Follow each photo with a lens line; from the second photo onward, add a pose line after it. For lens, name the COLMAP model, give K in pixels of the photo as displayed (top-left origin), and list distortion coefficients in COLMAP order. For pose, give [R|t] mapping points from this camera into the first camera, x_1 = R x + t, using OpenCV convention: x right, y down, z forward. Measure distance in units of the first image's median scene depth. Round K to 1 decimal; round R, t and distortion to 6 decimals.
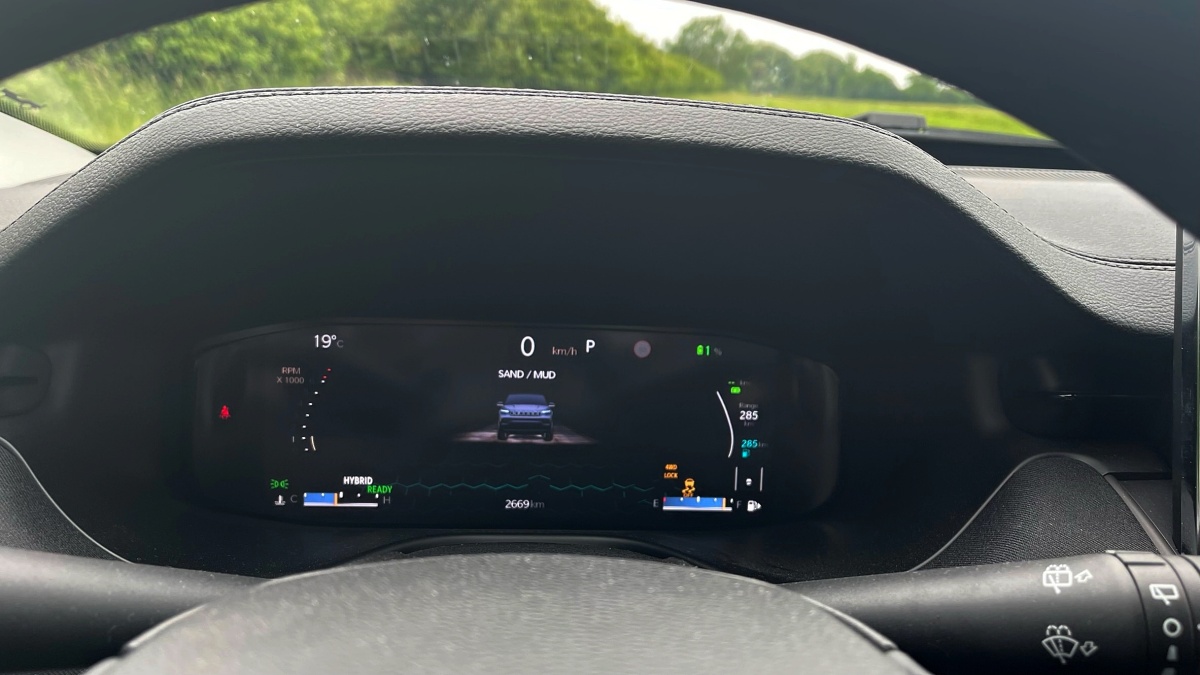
lens RADIAL K [[917.6, 0, 604.2], [0, 917.6, 311.7], [0, 0, 1]] dist [0.054554, -0.081466]
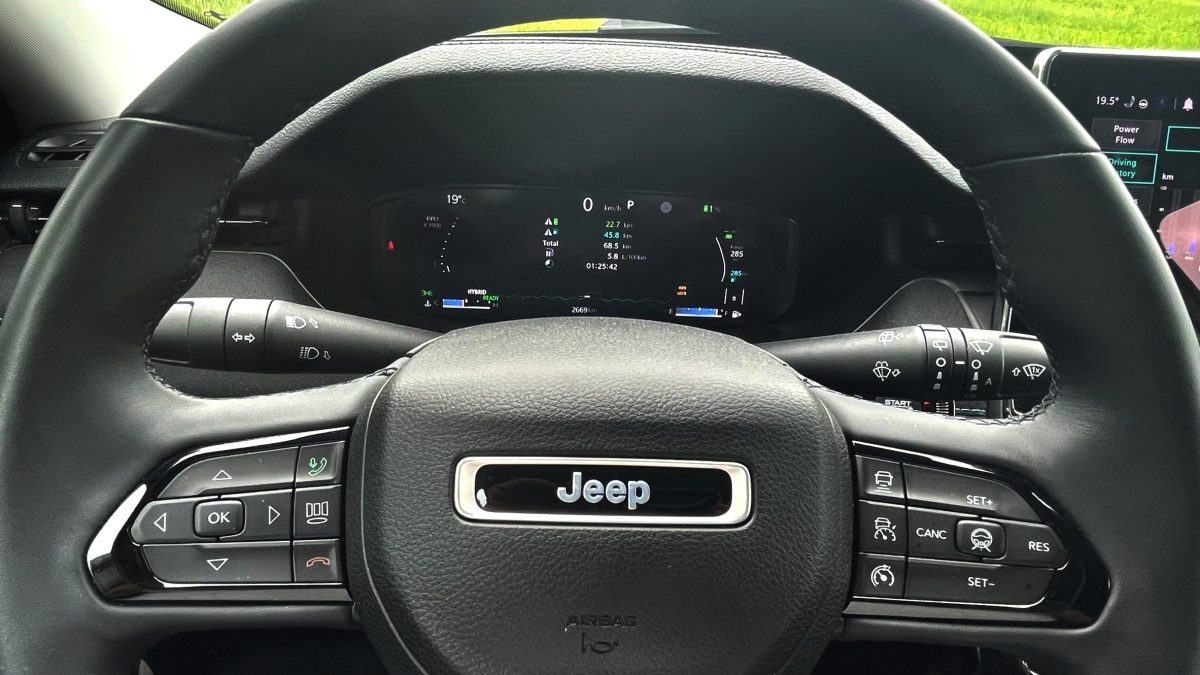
lens RADIAL K [[785.0, 0, 578.2], [0, 785.0, 366.2], [0, 0, 1]] dist [0.002032, -0.001014]
pose [[0.997539, 0.025472, -0.065330, -0.009576], [-0.008908, 0.970176, 0.242237, -0.015220], [0.069552, -0.241058, 0.968015, -0.280005]]
